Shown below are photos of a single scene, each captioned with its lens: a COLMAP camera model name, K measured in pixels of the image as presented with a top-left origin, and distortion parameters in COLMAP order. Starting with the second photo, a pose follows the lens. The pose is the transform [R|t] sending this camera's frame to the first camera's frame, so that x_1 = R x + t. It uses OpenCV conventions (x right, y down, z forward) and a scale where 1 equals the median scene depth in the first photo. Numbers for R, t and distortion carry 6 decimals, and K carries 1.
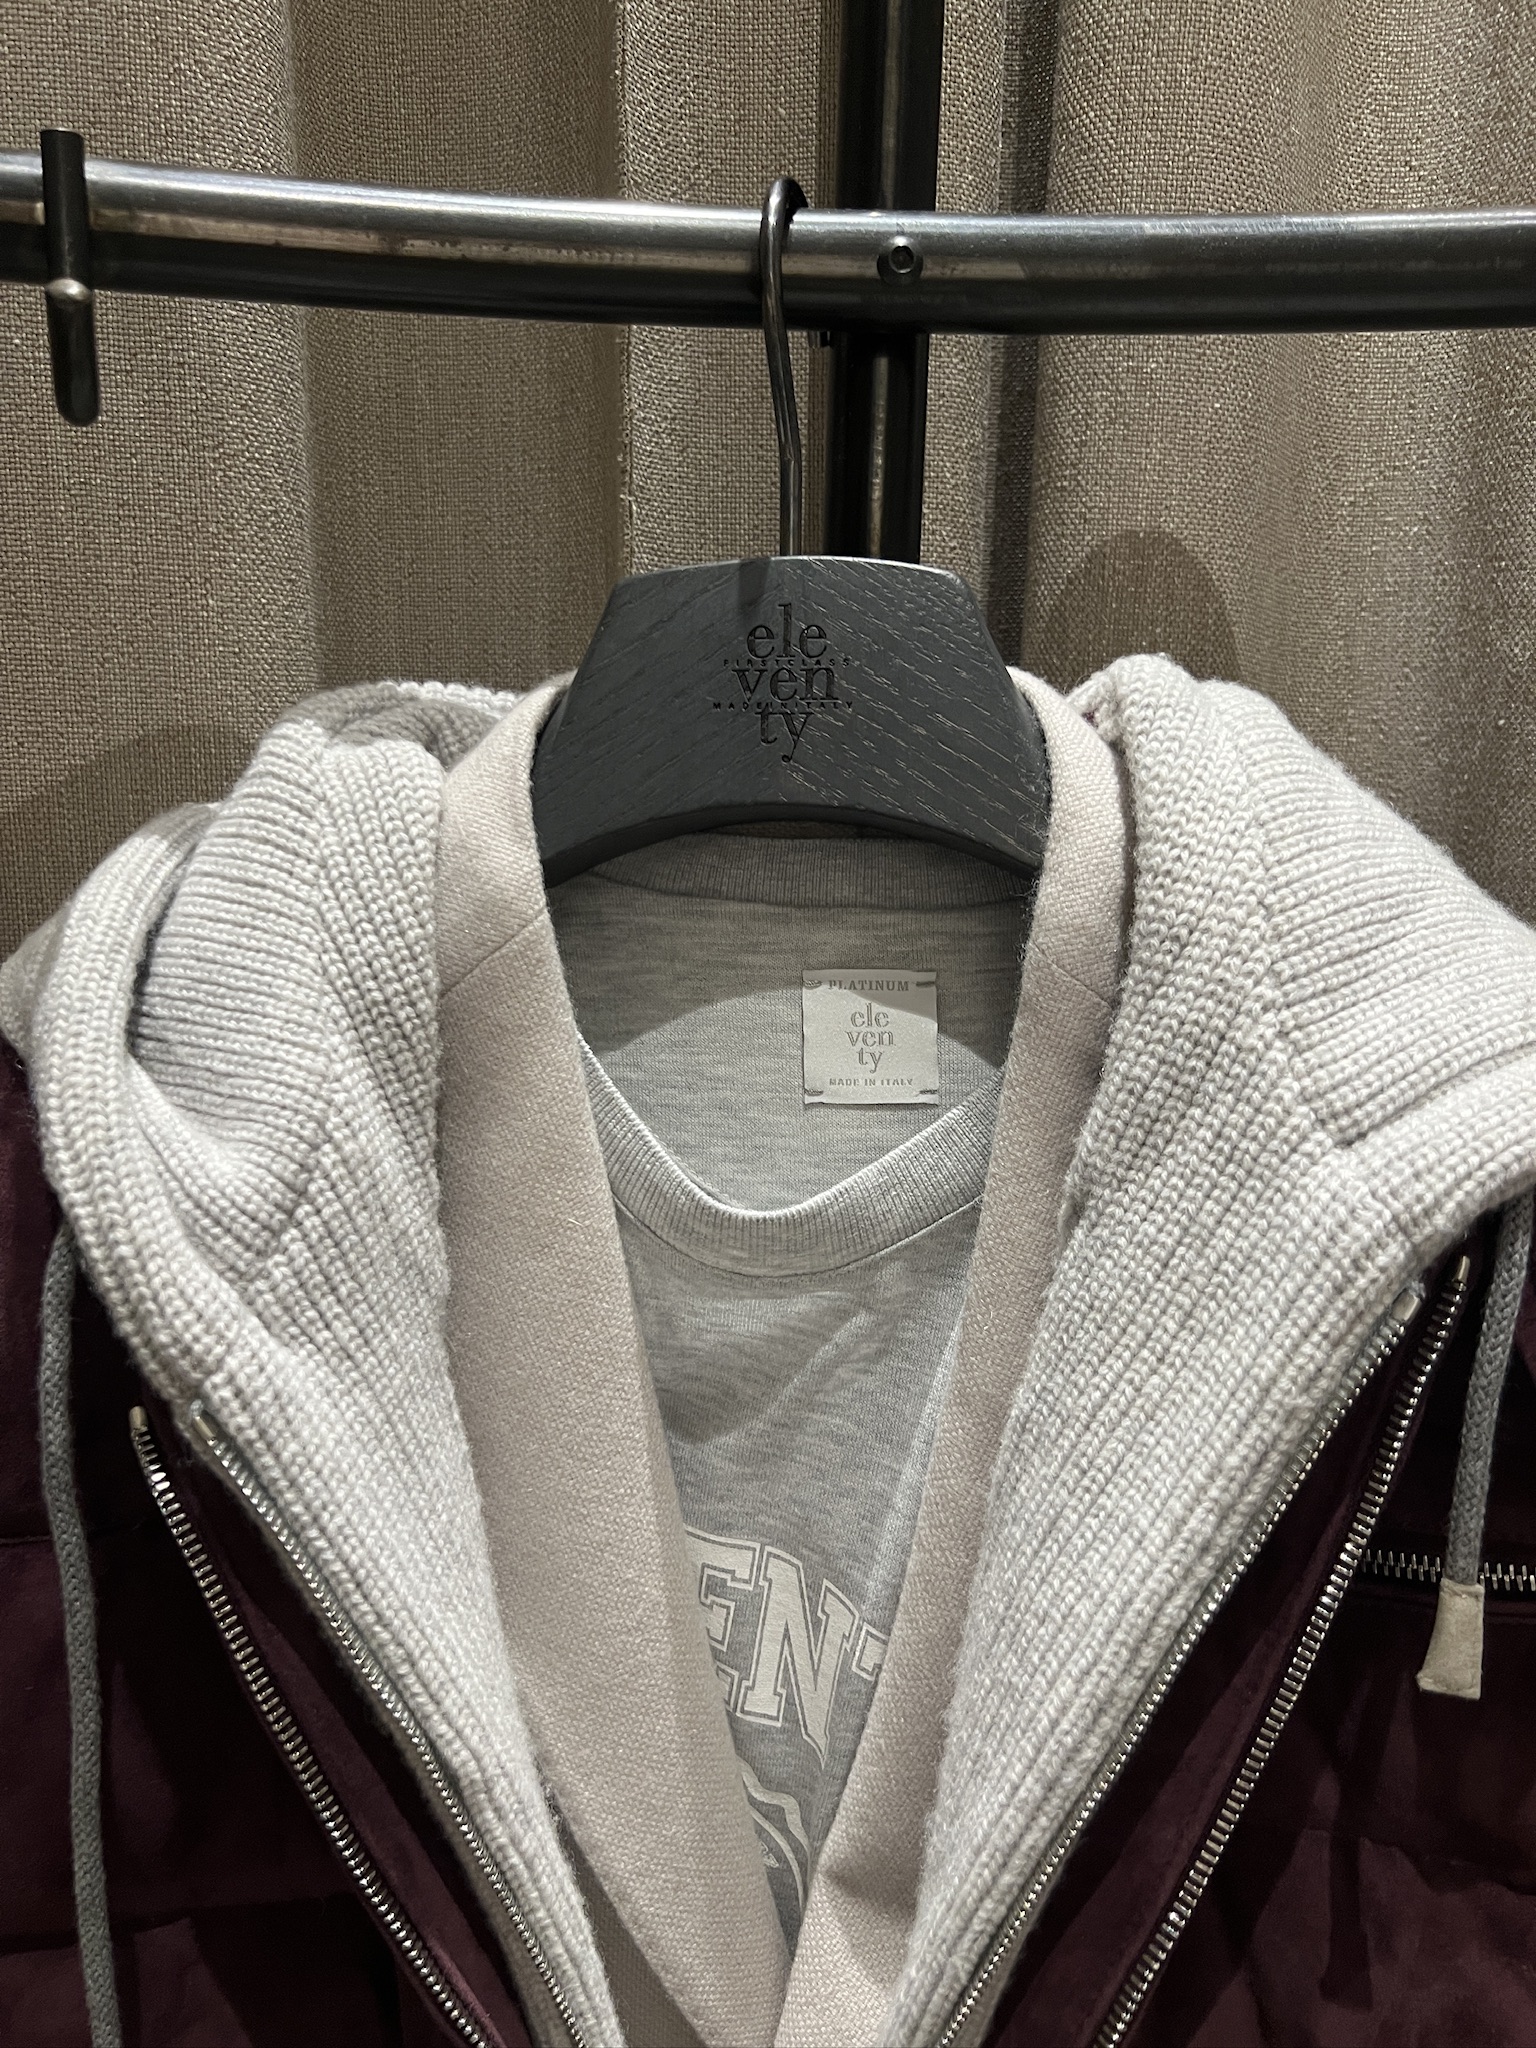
lens RADIAL K [[1541.7, 0, 762.1], [0, 1541.7, 1039.2], [0, 0, 1]] dist [0.034174, -0.048067]
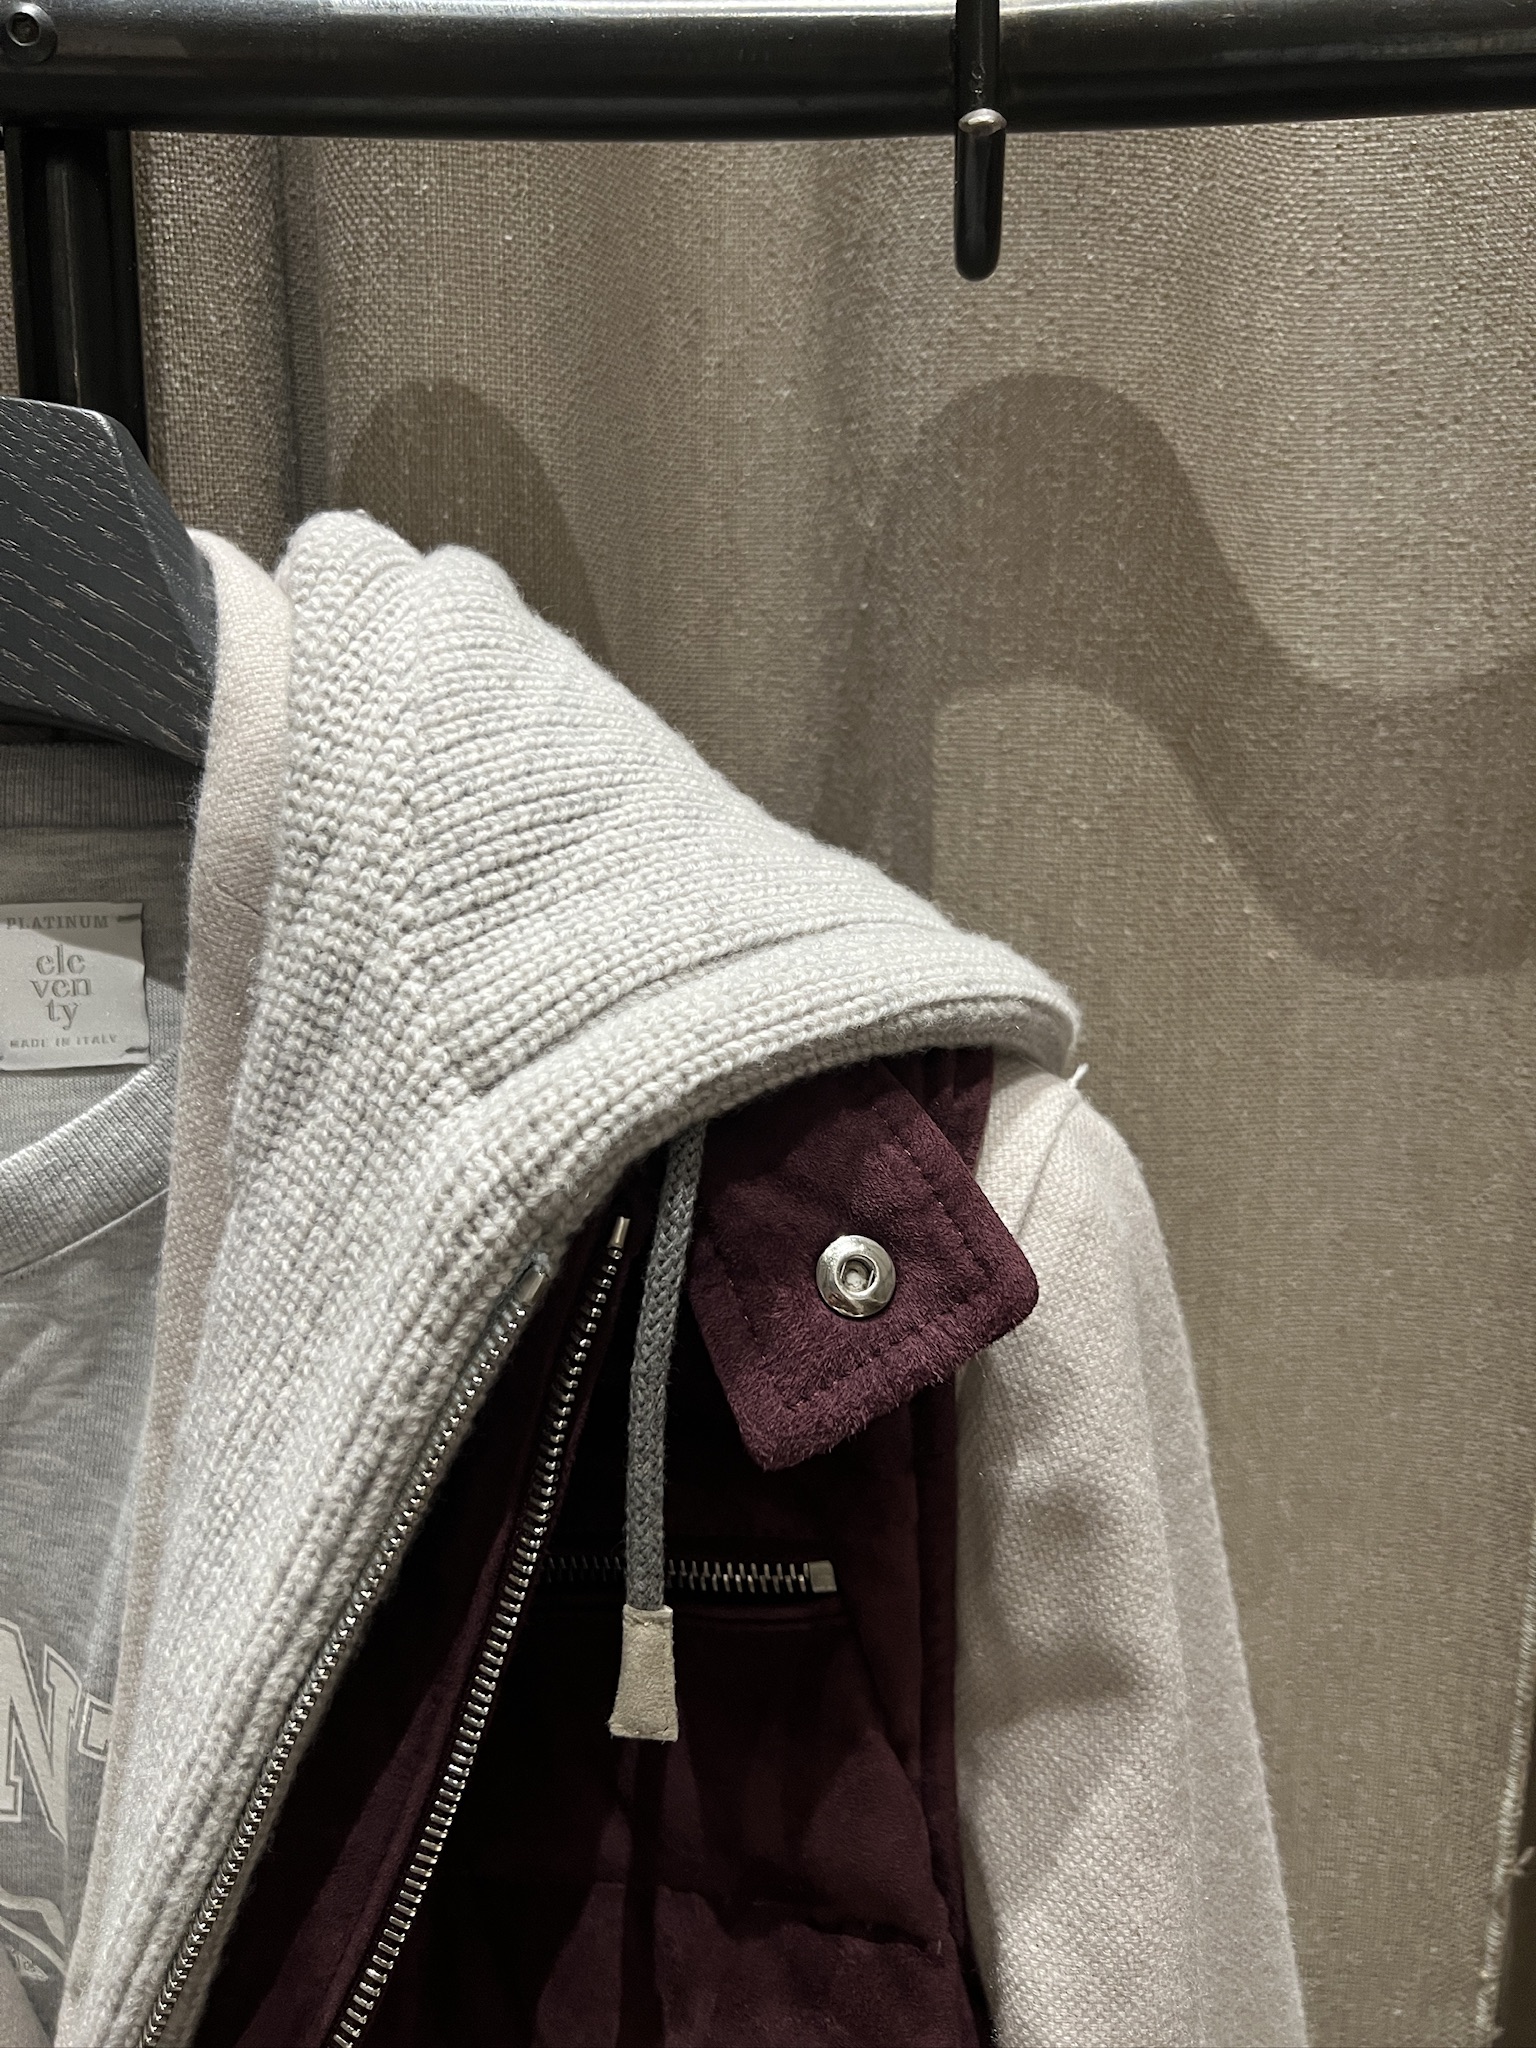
lens RADIAL K [[1553.9, 0, 775.9], [0, 1553.9, 1016.8], [0, 0, 1]] dist [0.055776, -0.099138]
pose [[0.987913, -0.046257, 0.147945, 0.392433], [0.043847, 0.998848, 0.019517, 0.018591], [-0.148677, -0.012794, 0.988803, 0.151860]]
